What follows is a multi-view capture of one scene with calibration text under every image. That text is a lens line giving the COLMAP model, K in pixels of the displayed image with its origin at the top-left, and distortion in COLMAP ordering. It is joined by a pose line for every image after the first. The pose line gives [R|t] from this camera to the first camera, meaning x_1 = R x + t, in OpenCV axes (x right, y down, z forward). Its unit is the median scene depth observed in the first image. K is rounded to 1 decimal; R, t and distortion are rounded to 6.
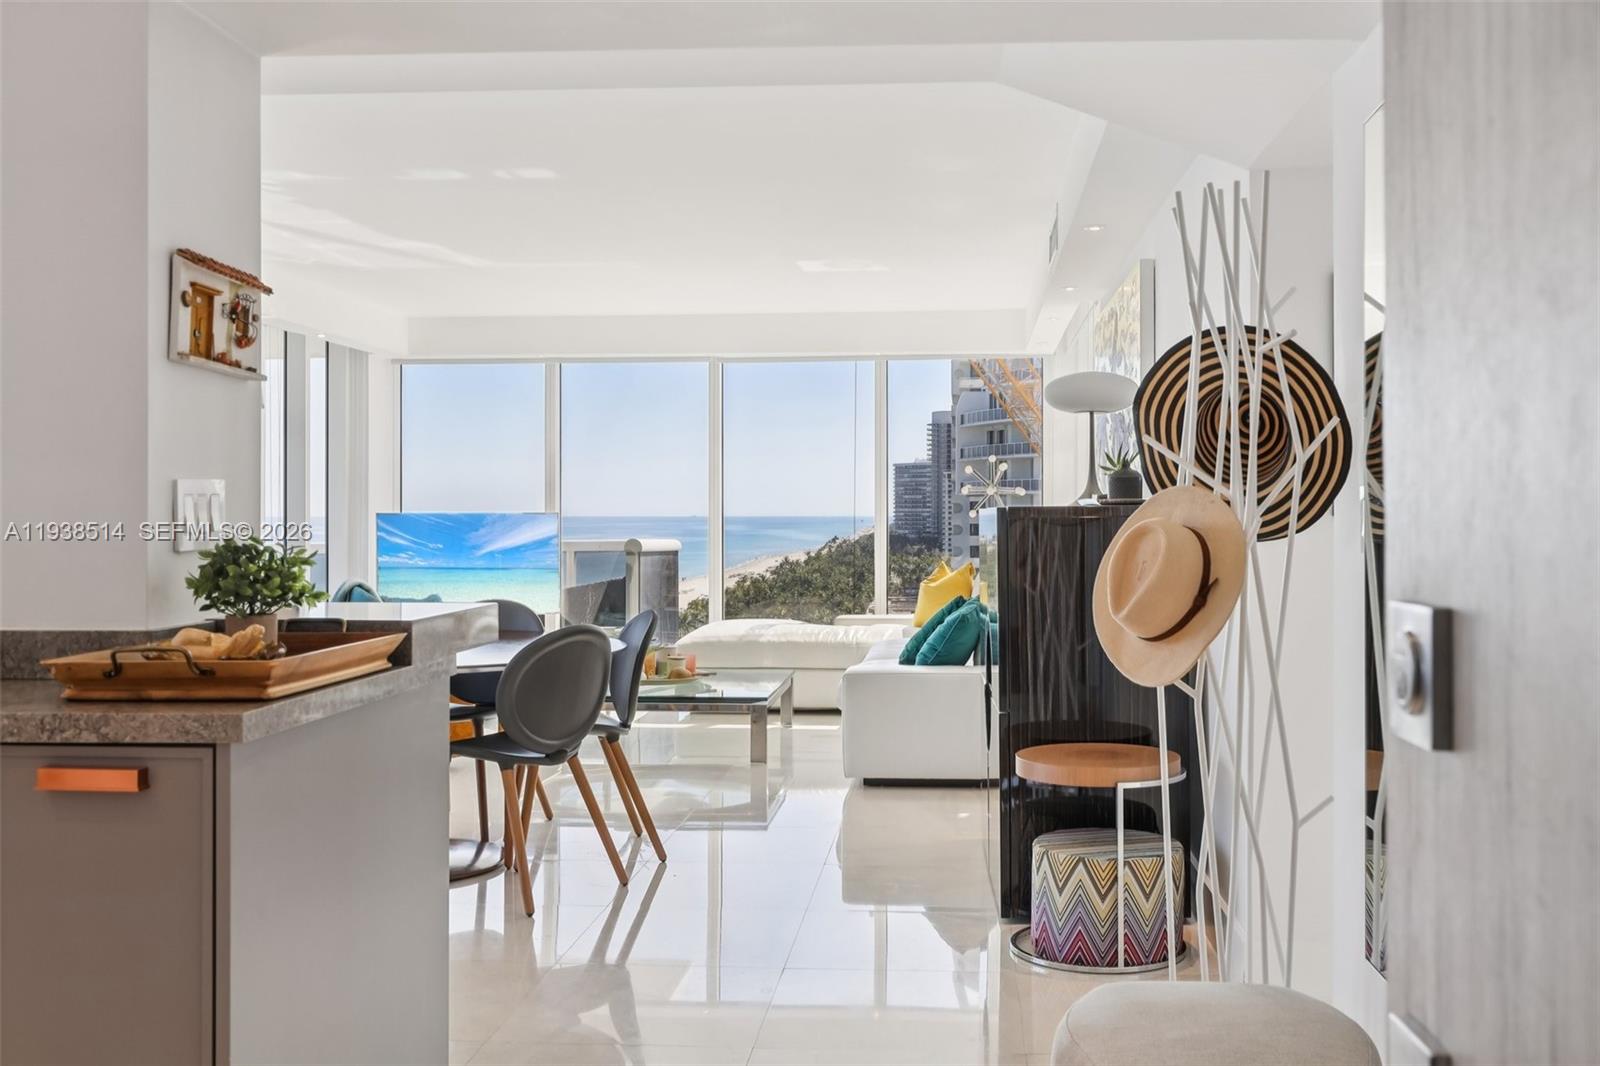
lens RADIAL K [[1537.3, 0, 800.0], [0, 1537.3, 533.0], [0, 0, 1]] dist [0.002841, 0.003722]
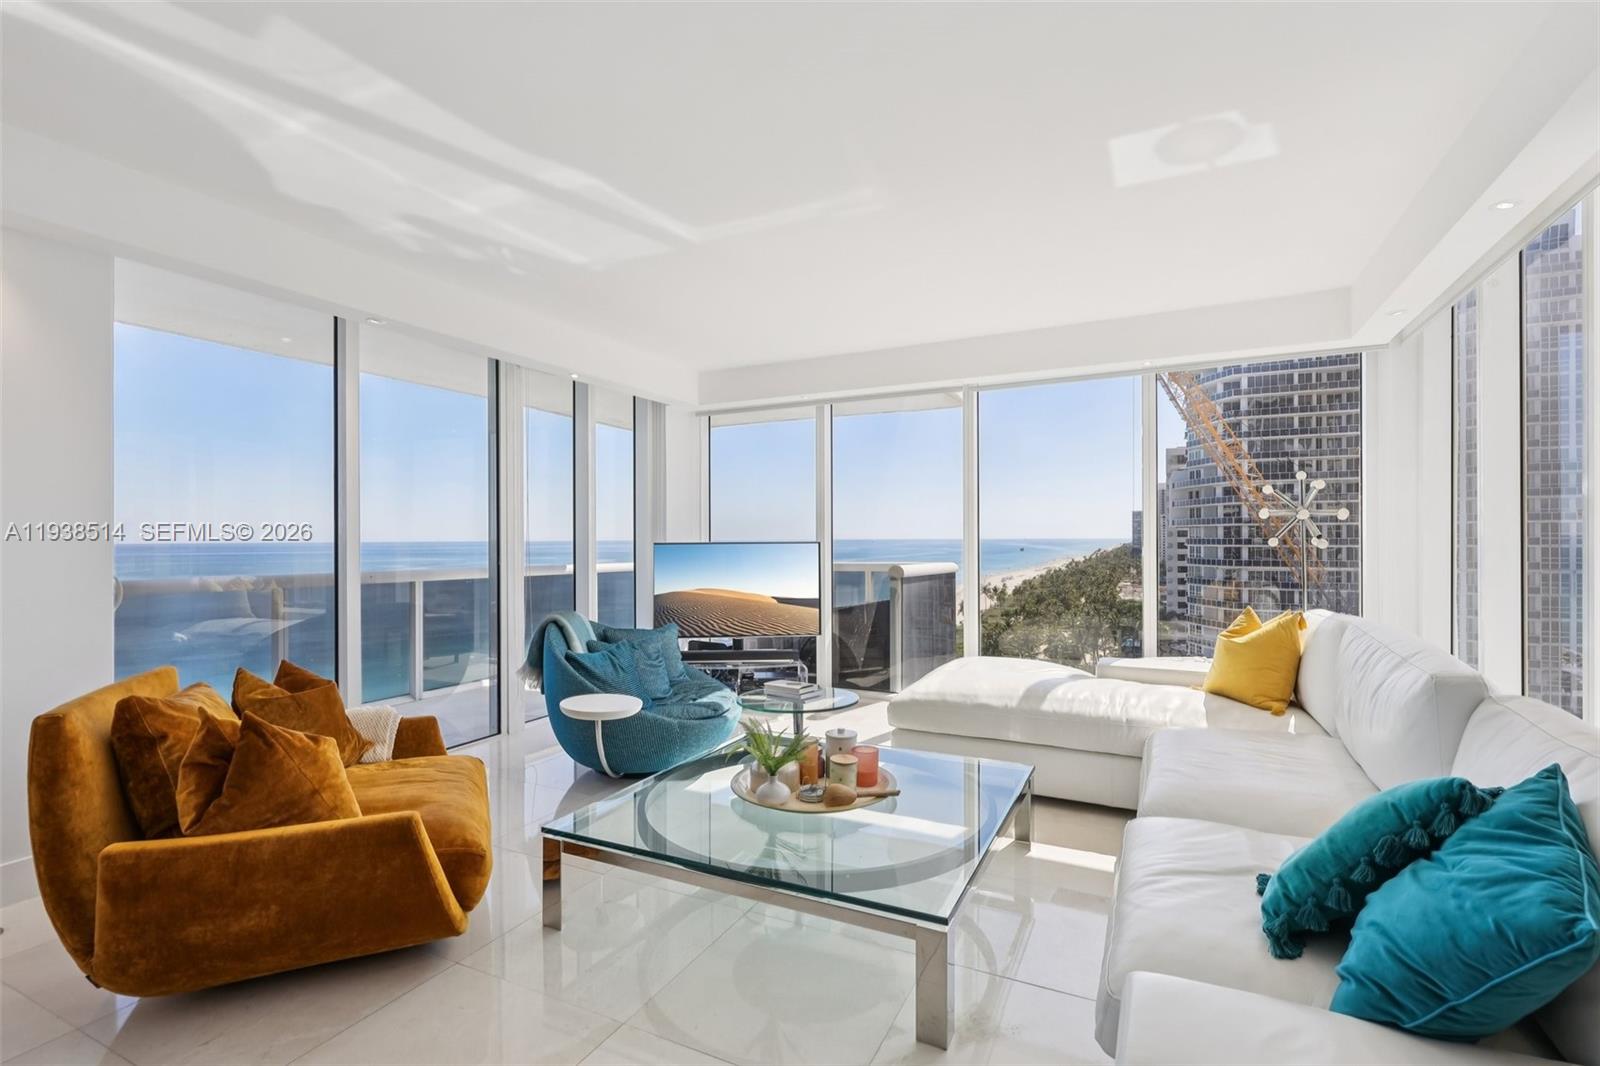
lens RADIAL K [[729.9, 0, 803.3], [0, 729.9, 539.4], [0, 0, 1]] dist [-0.003359, -0.000324]
pose [[0.934824, -0.002216, -0.355105, 0.012410], [-0.001455, 0.999948, -0.010070, -0.008694], [0.355109, 0.009931, 0.934772, 0.505068]]
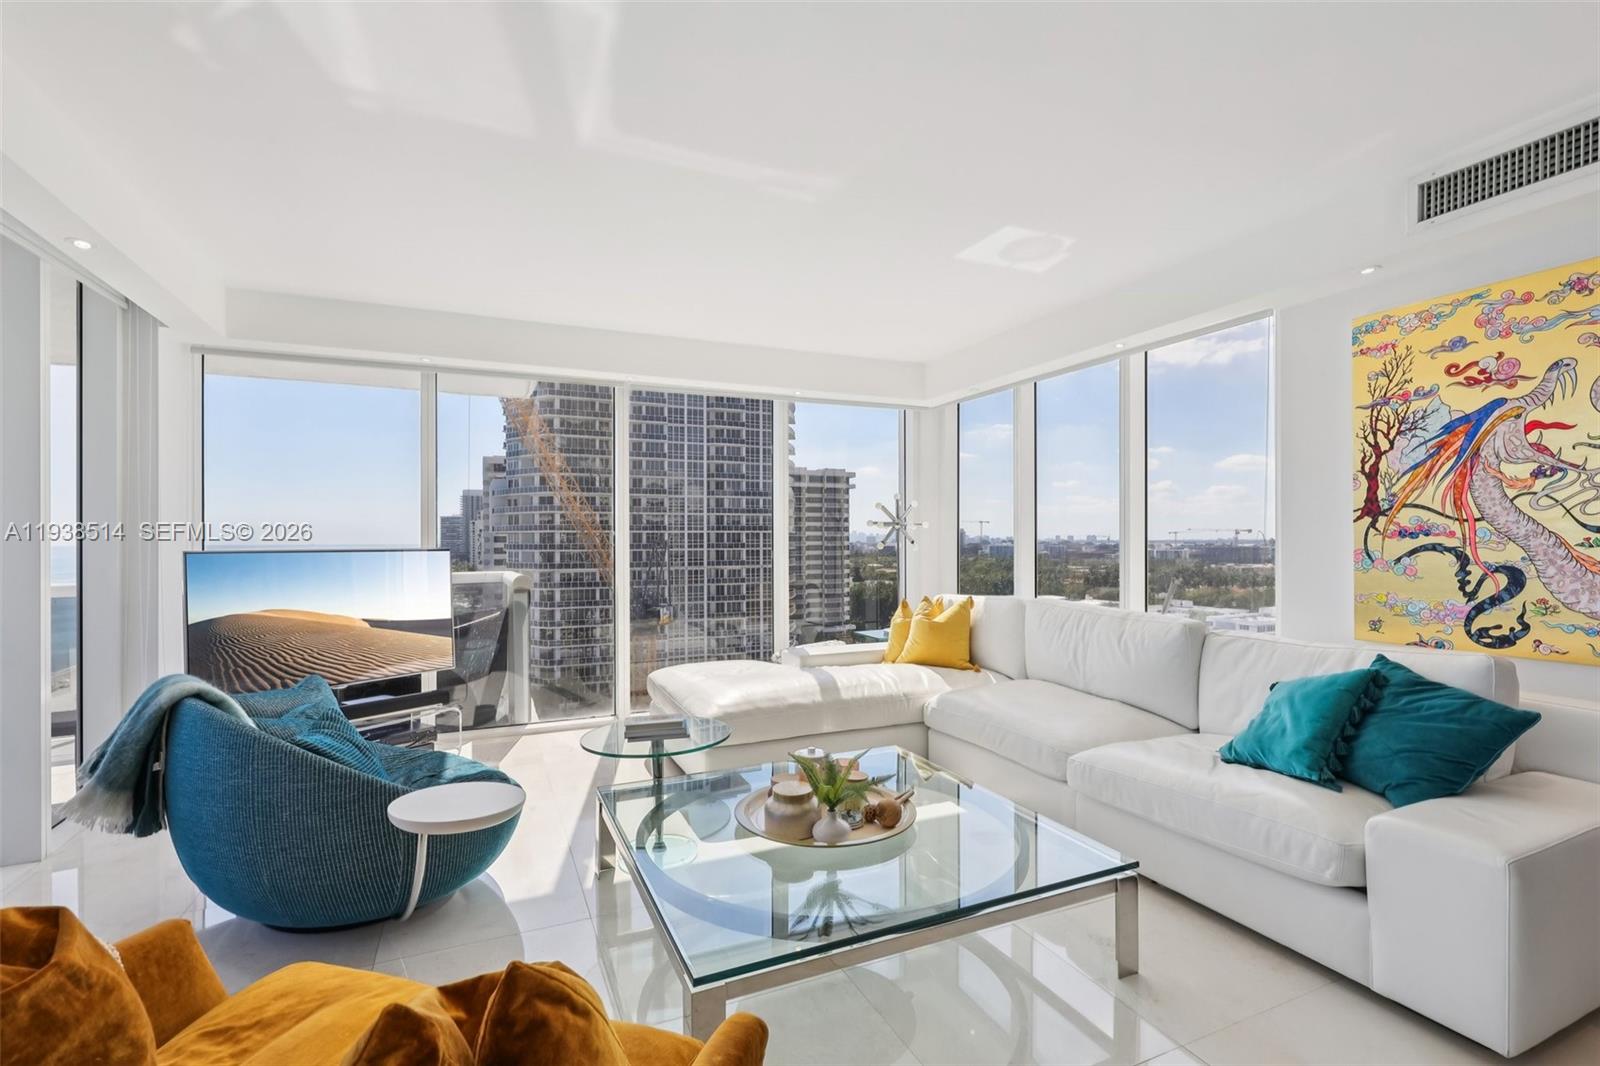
lens RADIAL K [[729.9, 0, 803.3], [0, 729.9, 539.4], [0, 0, 1]] dist [-0.003359, -0.000324]
pose [[0.869700, 0.000786, 0.493581, -0.180872], [0.007481, 0.999863, -0.014773, -0.009176], [-0.493525, 0.016541, 0.869575, 0.541987]]
